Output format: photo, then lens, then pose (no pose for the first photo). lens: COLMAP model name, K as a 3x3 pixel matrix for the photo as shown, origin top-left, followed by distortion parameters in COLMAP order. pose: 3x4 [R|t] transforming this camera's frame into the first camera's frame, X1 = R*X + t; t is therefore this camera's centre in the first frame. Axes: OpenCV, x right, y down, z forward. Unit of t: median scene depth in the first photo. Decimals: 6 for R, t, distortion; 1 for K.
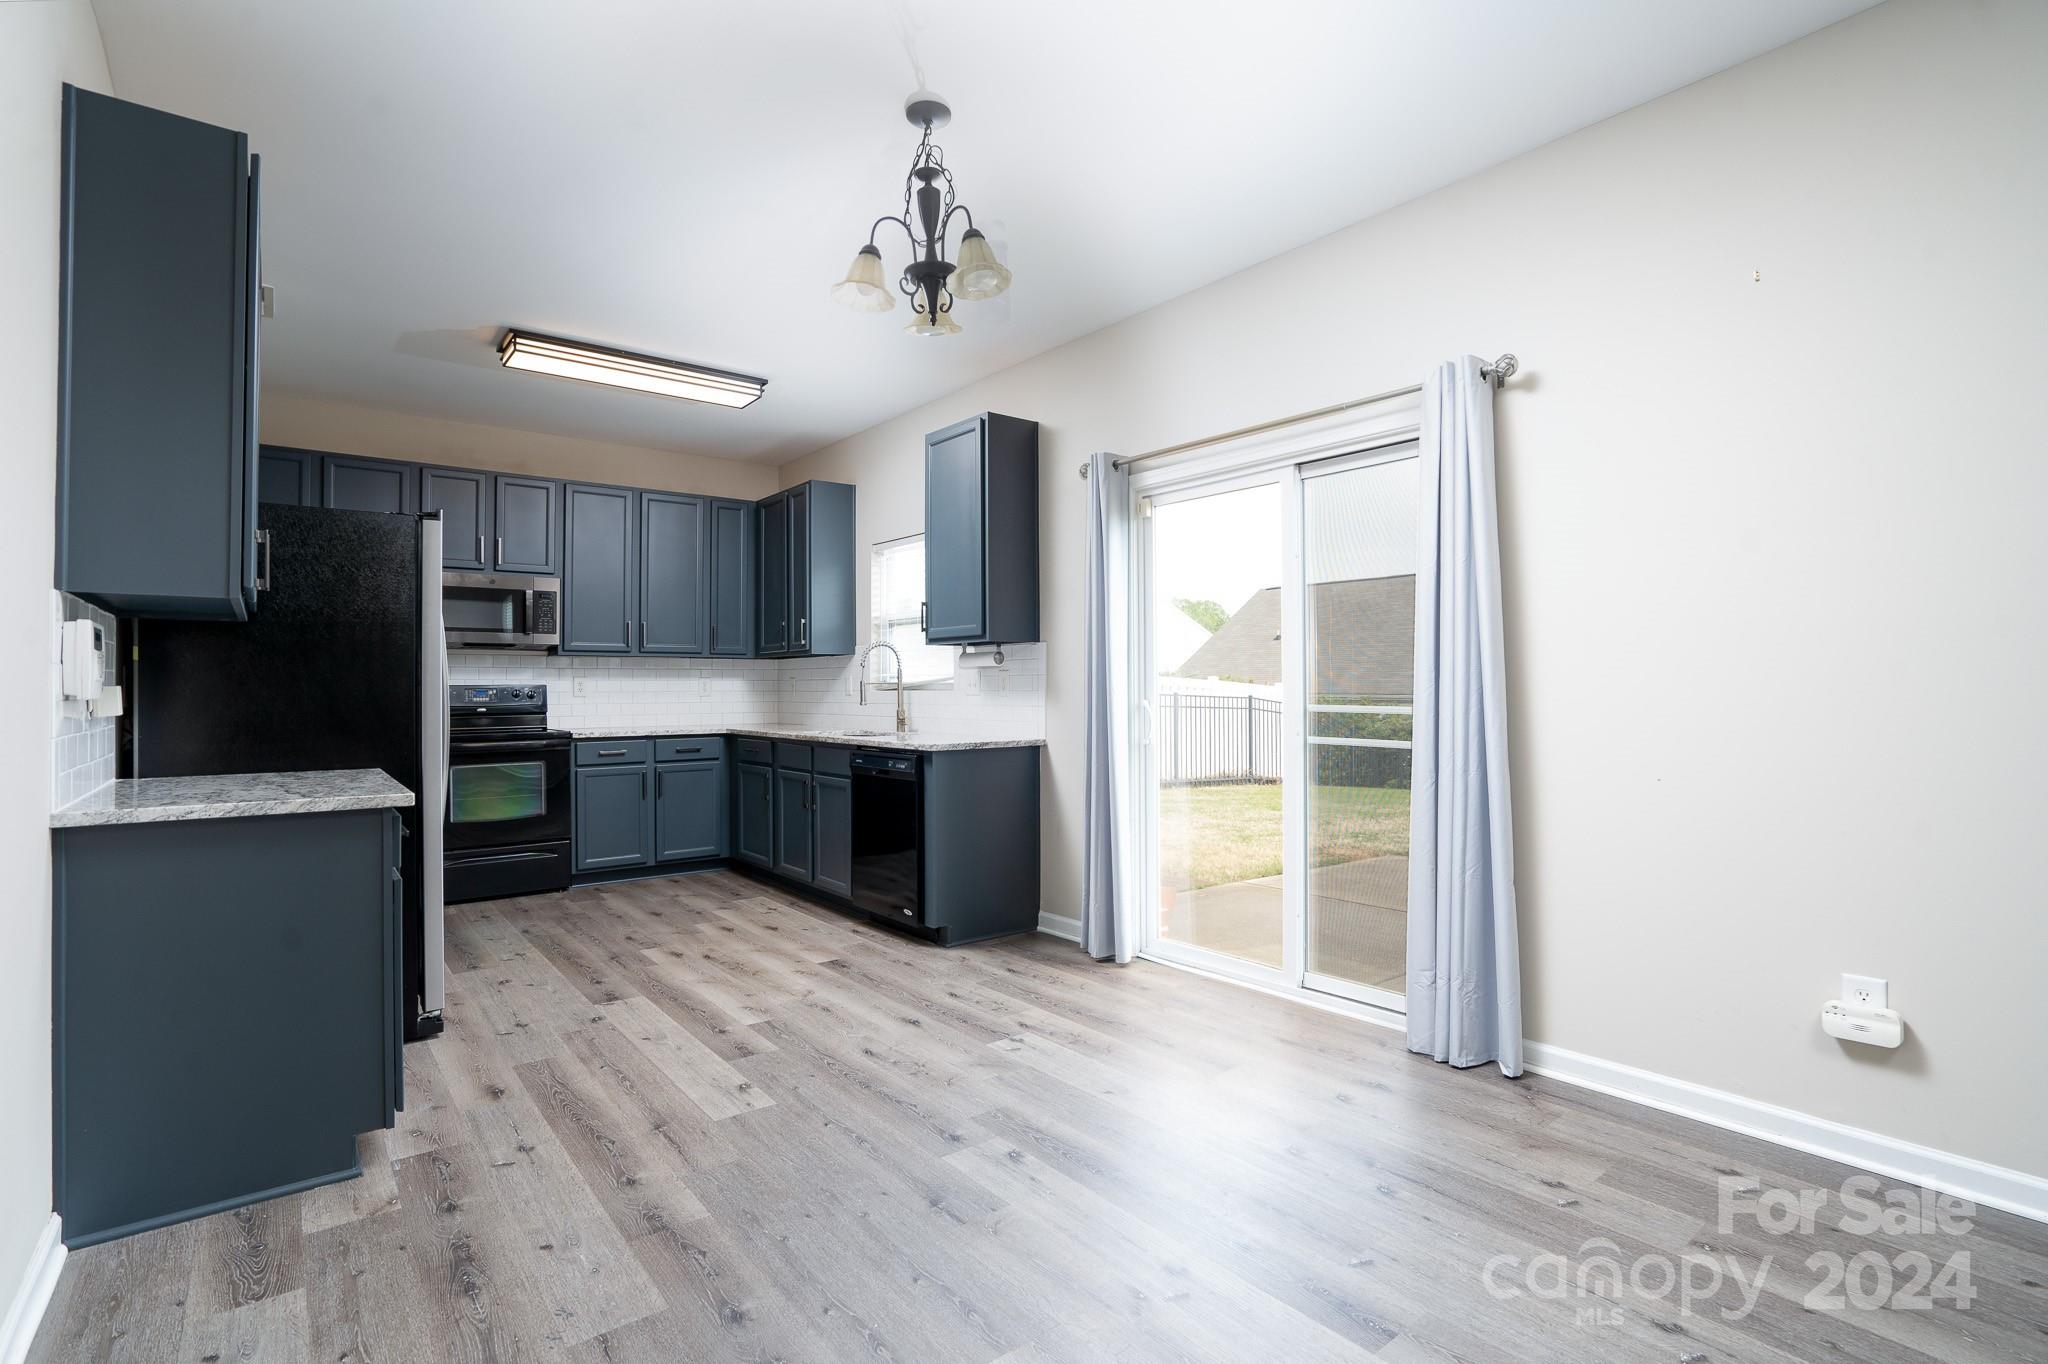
lens RADIAL K [[939.1, 0, 1047.3], [0, 939.1, 689.4], [0, 0, 1]] dist [-0.046066, 0.000385]
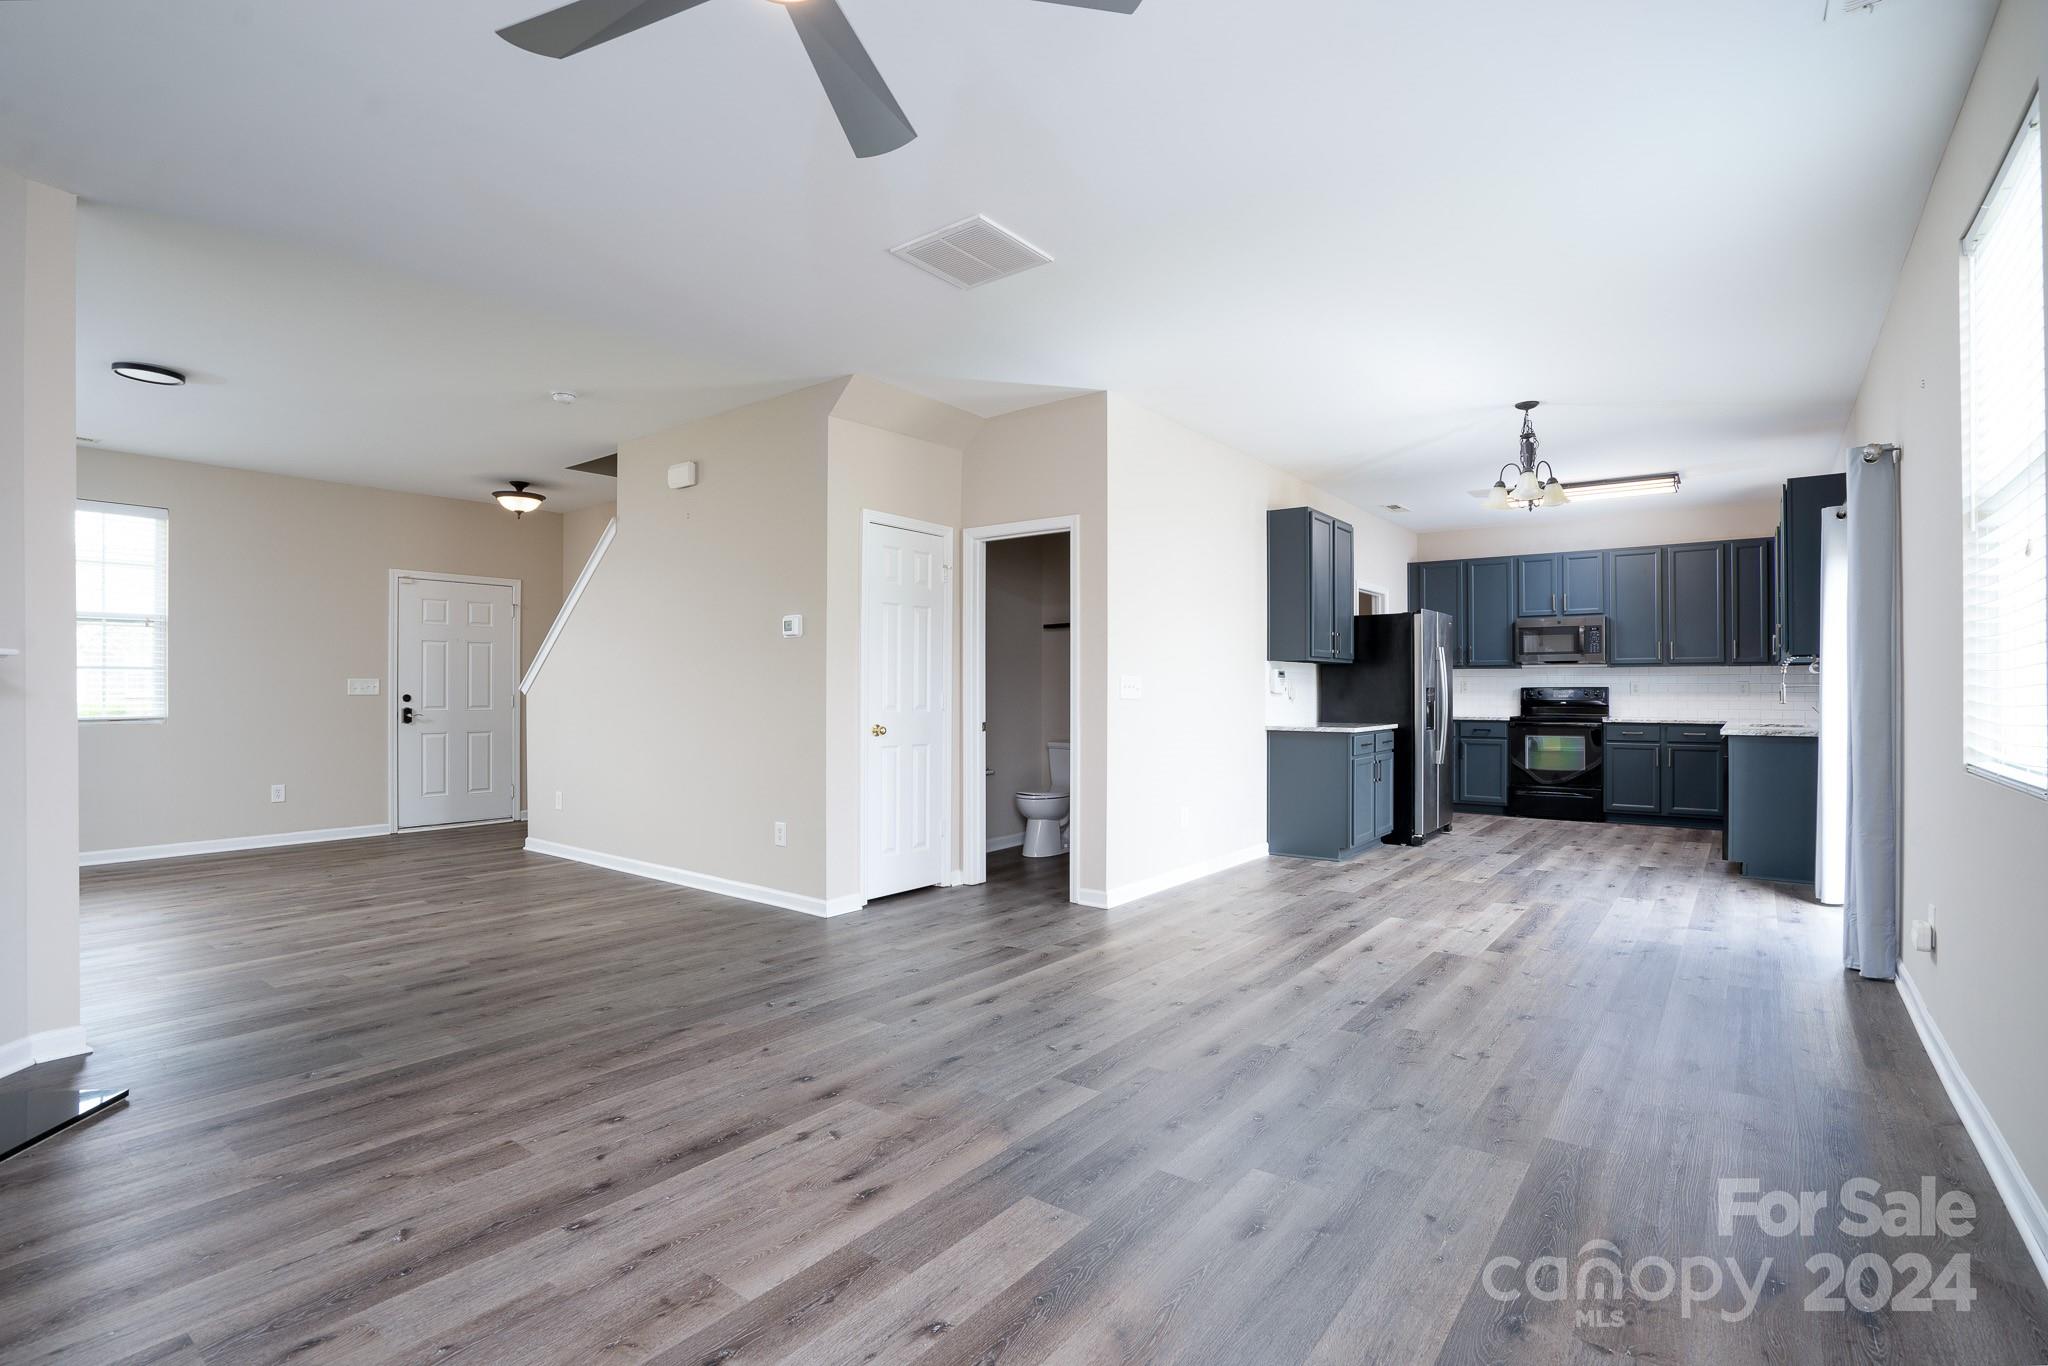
lens RADIAL K [[939.1, 0, 1047.3], [0, 939.1, 690.4], [0, 0, 1]] dist [-0.046066, 0.000385]
pose [[0.224990, 0.000878, -0.974361, 0.968338], [-0.000221, 1.000000, 0.000850, 0.000317], [0.974361, 0.000025, 0.224991, -0.292072]]
